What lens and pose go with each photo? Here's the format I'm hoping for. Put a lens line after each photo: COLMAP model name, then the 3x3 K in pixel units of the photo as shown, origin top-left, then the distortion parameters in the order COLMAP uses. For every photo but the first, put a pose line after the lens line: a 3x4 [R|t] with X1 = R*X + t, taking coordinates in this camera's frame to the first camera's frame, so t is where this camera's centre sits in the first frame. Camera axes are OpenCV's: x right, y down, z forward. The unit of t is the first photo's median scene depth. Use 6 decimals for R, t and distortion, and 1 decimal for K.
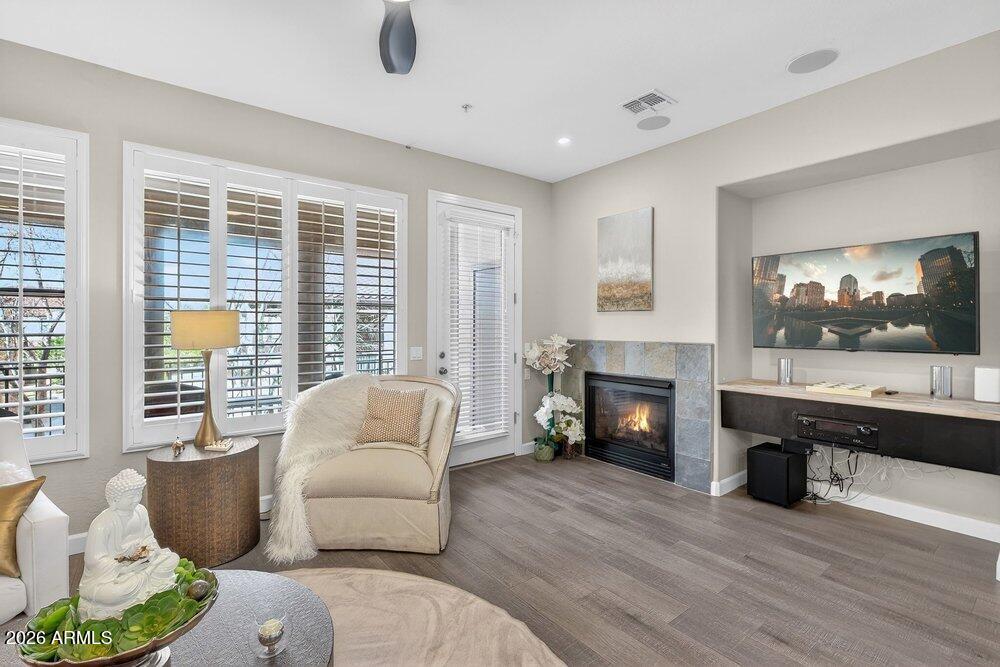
lens RADIAL K [[453.9, 0, 493.6], [0, 453.9, 325.1], [0, 0, 1]] dist [-0.019599, 0.009236]
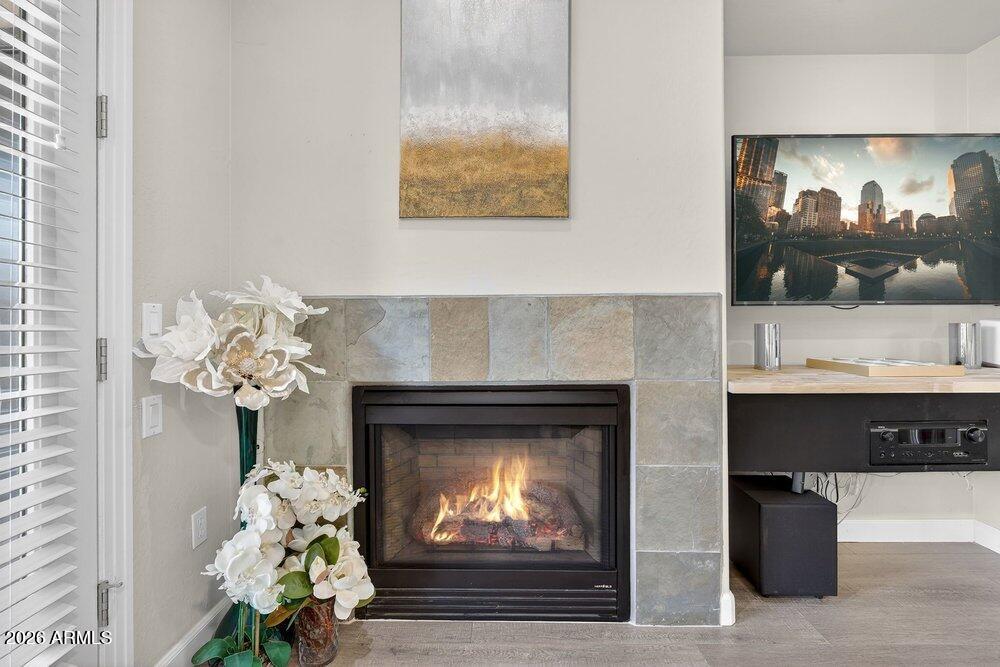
lens RADIAL K [[453.9, 0, 494.1], [0, 453.9, 321.5], [0, 0, 1]] dist [-0.019599, 0.009236]
pose [[0.607880, 0.015715, 0.793873, -0.019870], [0.012525, 0.999490, -0.029376, 0.084564], [-0.793930, 0.027800, 0.607373, 0.933669]]
